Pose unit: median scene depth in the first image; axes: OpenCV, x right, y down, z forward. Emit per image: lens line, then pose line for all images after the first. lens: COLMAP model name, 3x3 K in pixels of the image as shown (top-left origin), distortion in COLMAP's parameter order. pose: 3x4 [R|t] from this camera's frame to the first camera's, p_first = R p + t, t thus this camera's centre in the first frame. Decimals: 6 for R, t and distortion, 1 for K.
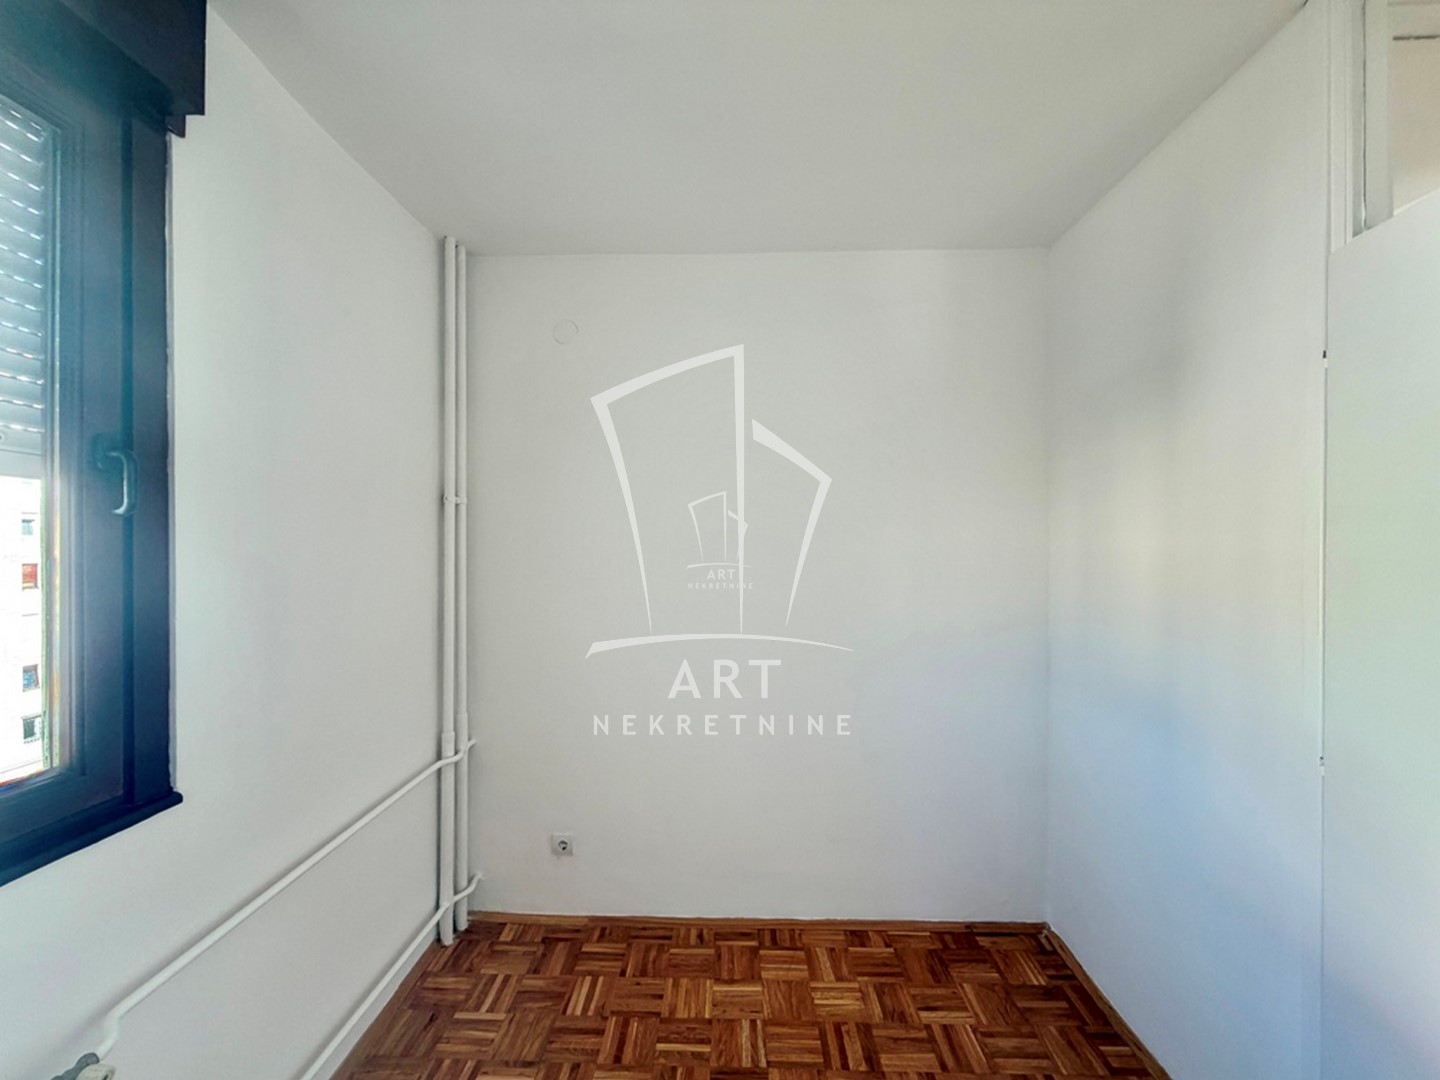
lens RADIAL K [[573.1, 0, 714.4], [0, 573.1, 543.2], [0, 0, 1]] dist [-0.000783, -0.000036]
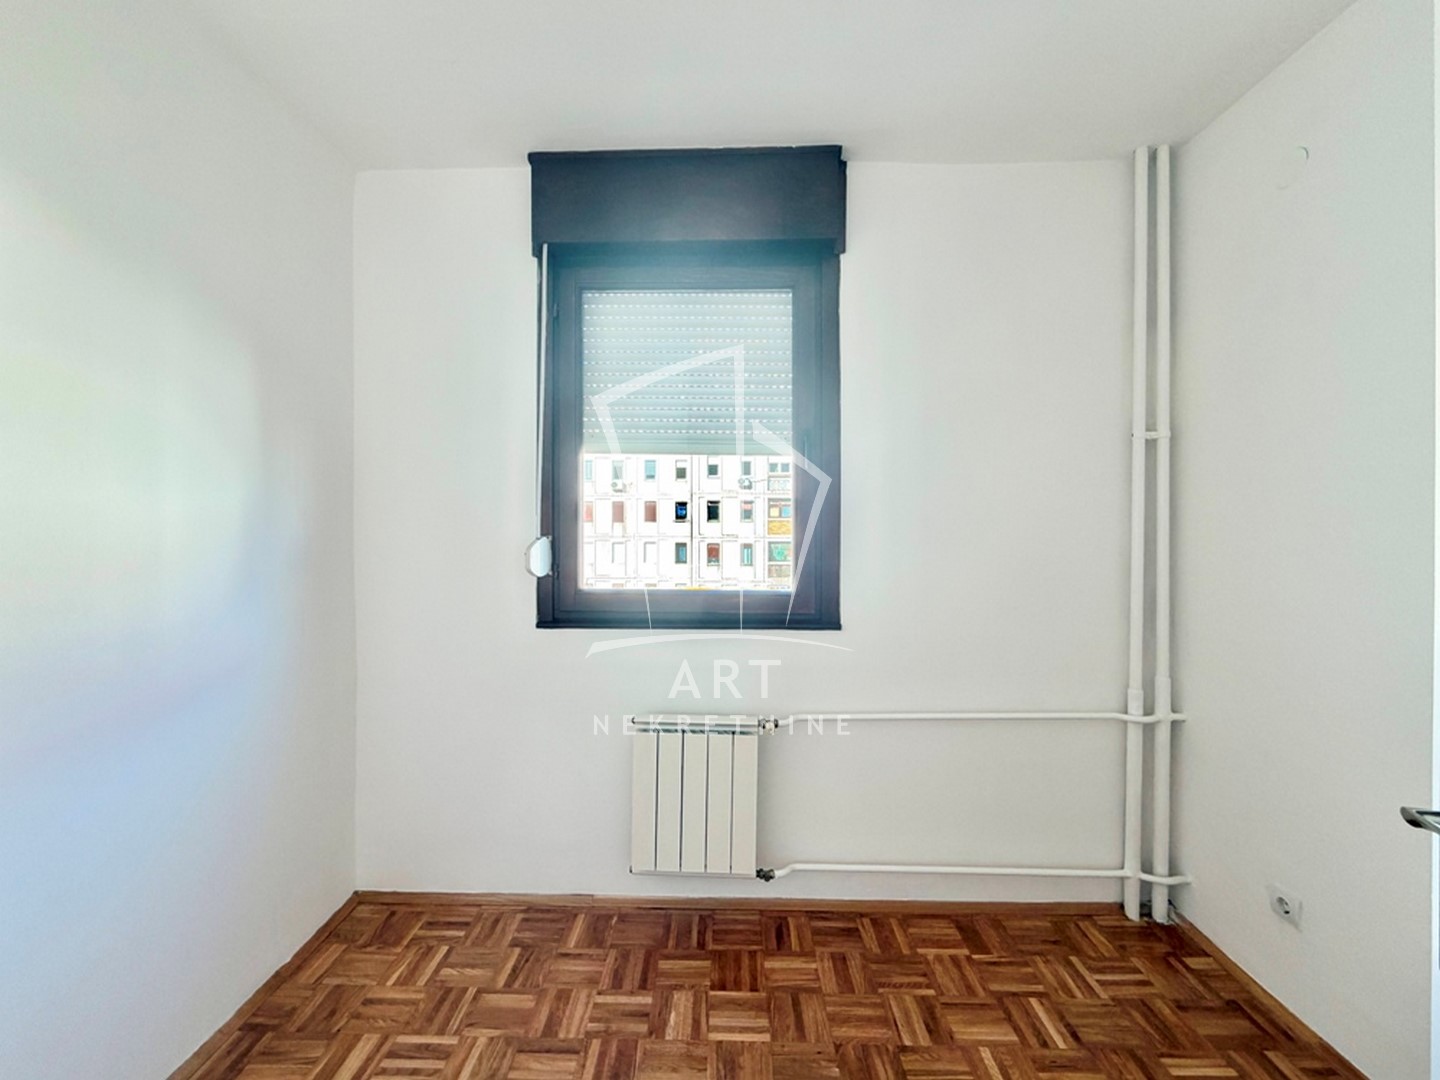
lens RADIAL K [[573.1, 0, 714.4], [0, 573.1, 543.2], [0, 0, 1]] dist [-0.000783, -0.000036]
pose [[-0.003602, 0.014807, -0.999884, 0.492303], [0.000660, 0.999890, 0.014805, 0.088265], [0.999993, -0.000606, -0.003611, 0.359192]]
